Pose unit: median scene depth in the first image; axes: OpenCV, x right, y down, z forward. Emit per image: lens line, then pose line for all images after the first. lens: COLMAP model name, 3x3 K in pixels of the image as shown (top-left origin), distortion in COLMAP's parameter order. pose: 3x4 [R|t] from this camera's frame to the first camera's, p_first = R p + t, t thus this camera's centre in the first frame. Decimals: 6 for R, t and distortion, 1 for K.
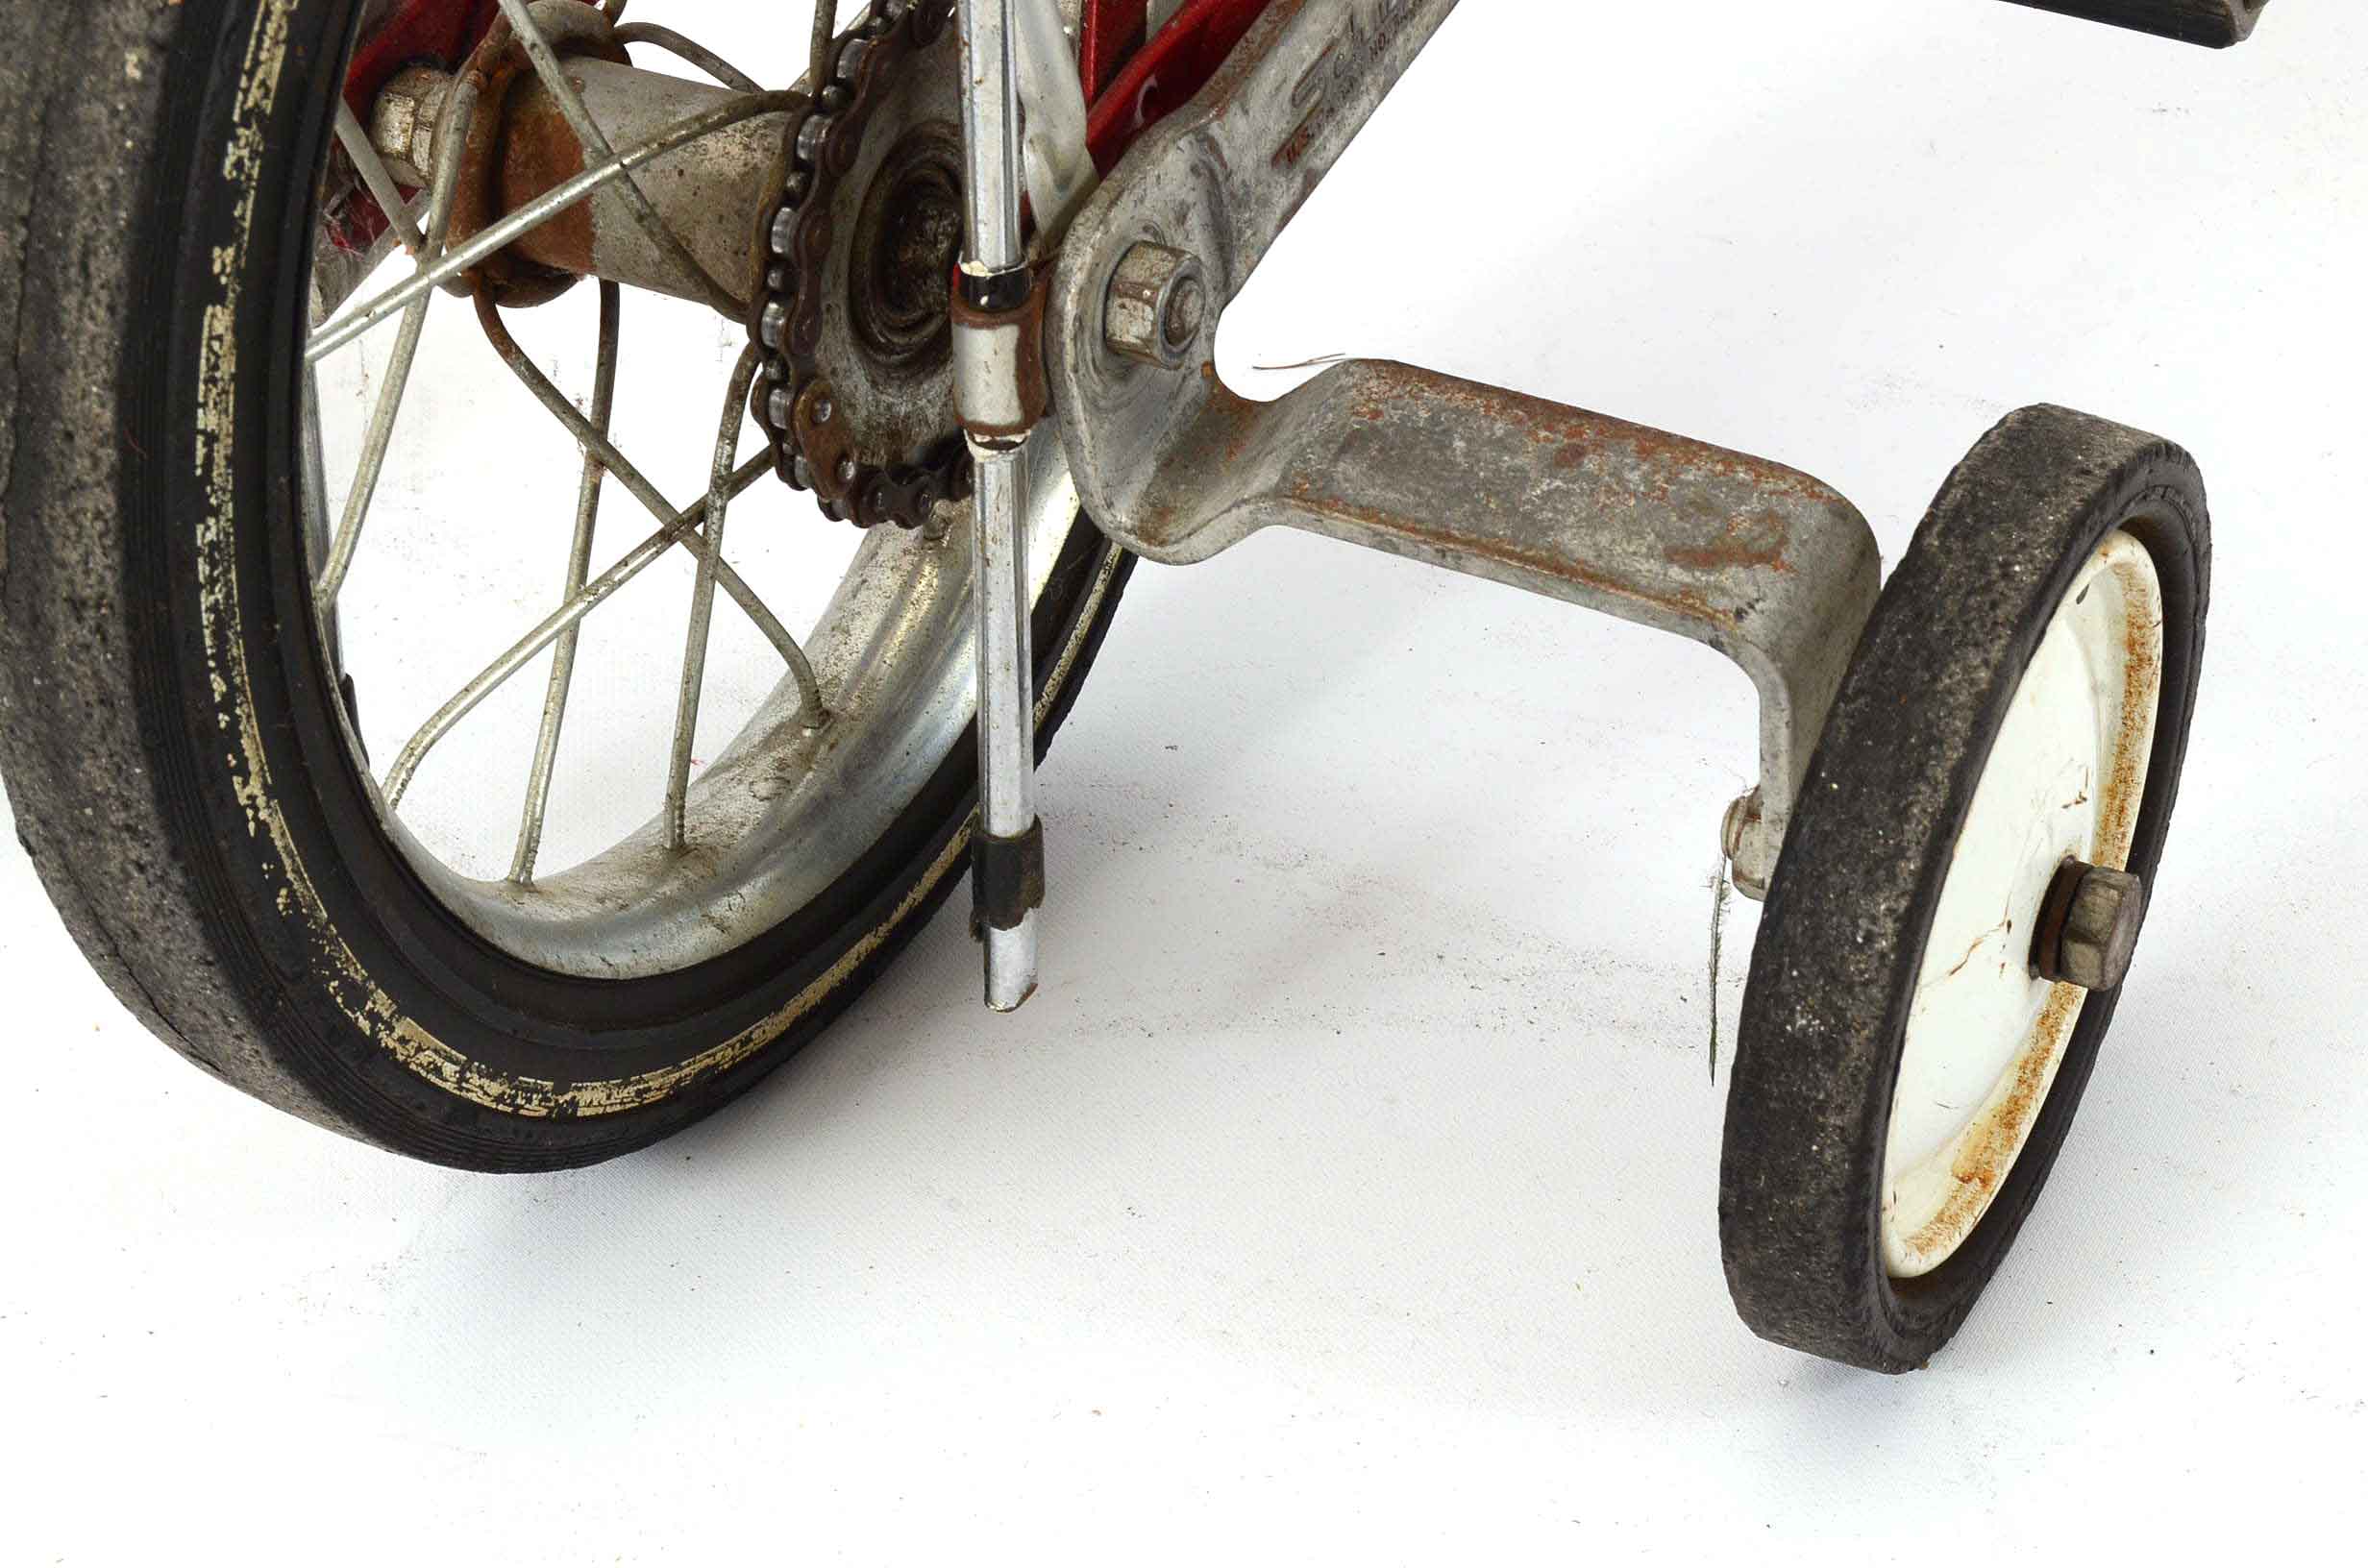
lens RADIAL K [[5294.0, 0, 1184.0], [0, 5294.0, 784.0], [0, 0, 1]] dist [-0.044282, 0.001518]
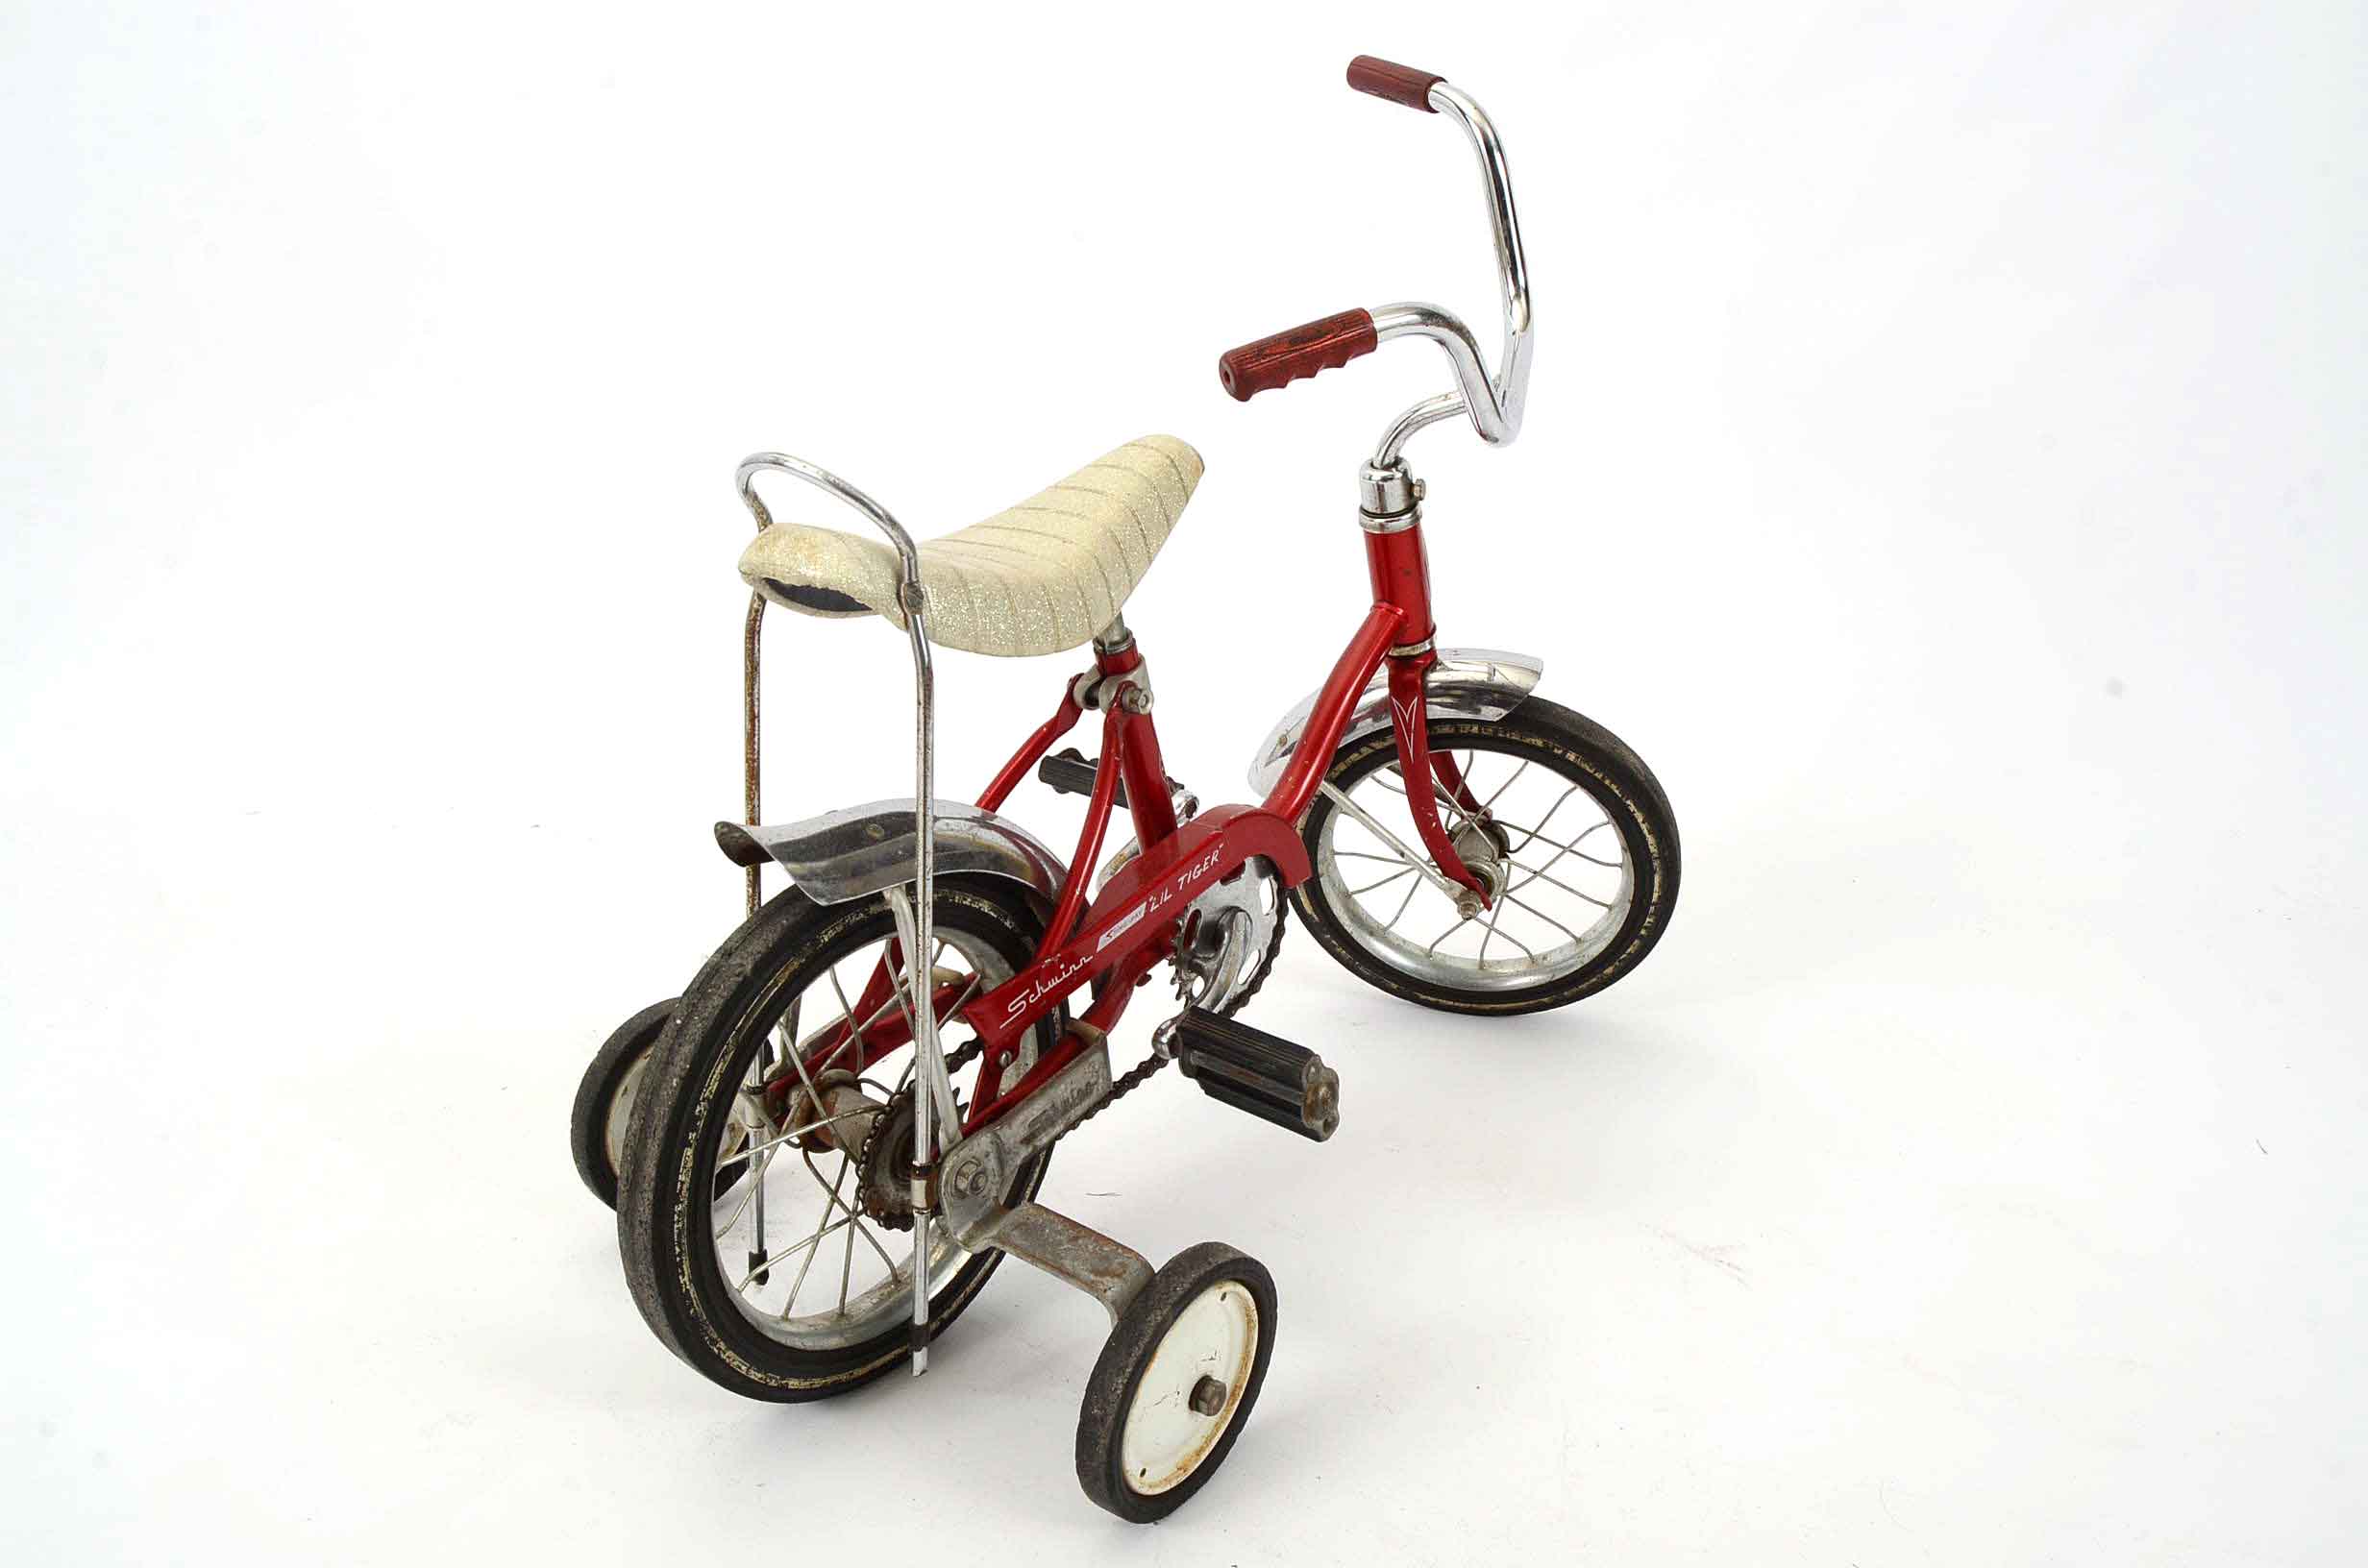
lens RADIAL K [[1905.7, 0, 1184.0], [0, 1905.7, 784.0], [0, 0, 1]] dist [-0.090538, -0.000201]
pose [[0.986430, 0.108508, -0.123217, 0.265828], [-0.137481, 0.956149, -0.258607, -0.034878], [0.089753, 0.272038, 0.958092, -0.284301]]
